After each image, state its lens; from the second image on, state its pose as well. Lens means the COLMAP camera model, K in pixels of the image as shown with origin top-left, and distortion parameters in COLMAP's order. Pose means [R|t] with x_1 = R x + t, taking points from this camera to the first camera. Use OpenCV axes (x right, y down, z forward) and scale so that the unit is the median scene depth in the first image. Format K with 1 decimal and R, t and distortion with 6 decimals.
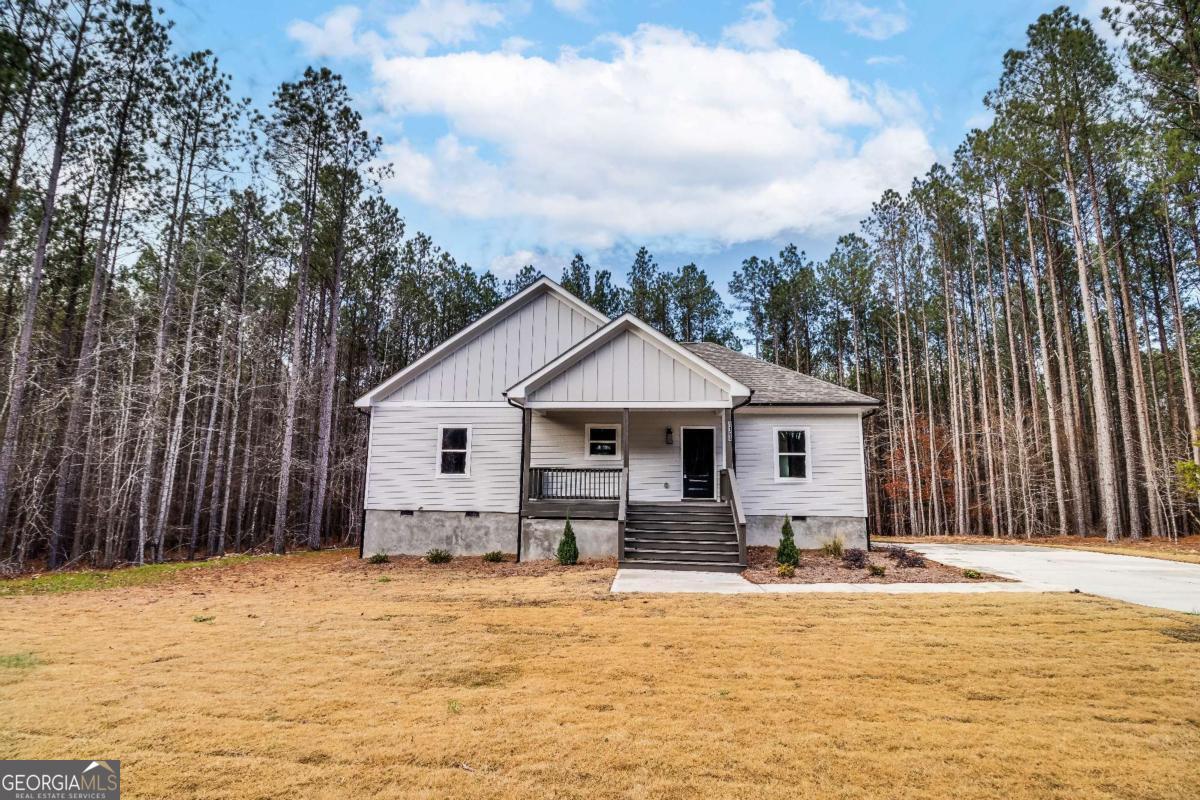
lens RADIAL K [[553.8, 0, 595.6], [0, 553.8, 398.1], [0, 0, 1]] dist [-0.016099, -0.005577]
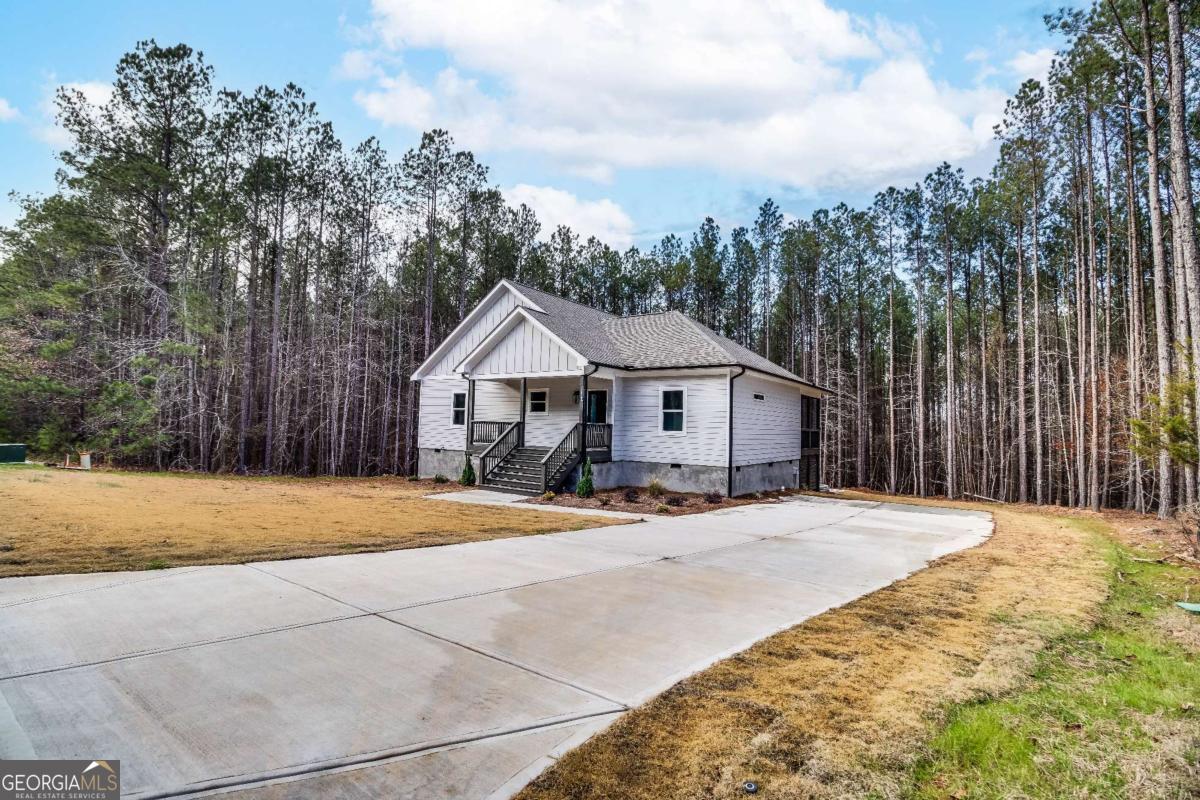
lens RADIAL K [[553.8, 0, 595.7], [0, 553.8, 402.5], [0, 0, 1]] dist [-0.016099, -0.005577]
pose [[0.870446, -0.011179, -0.492137, 0.556959], [0.055533, 0.995590, 0.075605, -0.008719], [0.489122, -0.093140, 0.867228, -0.056350]]
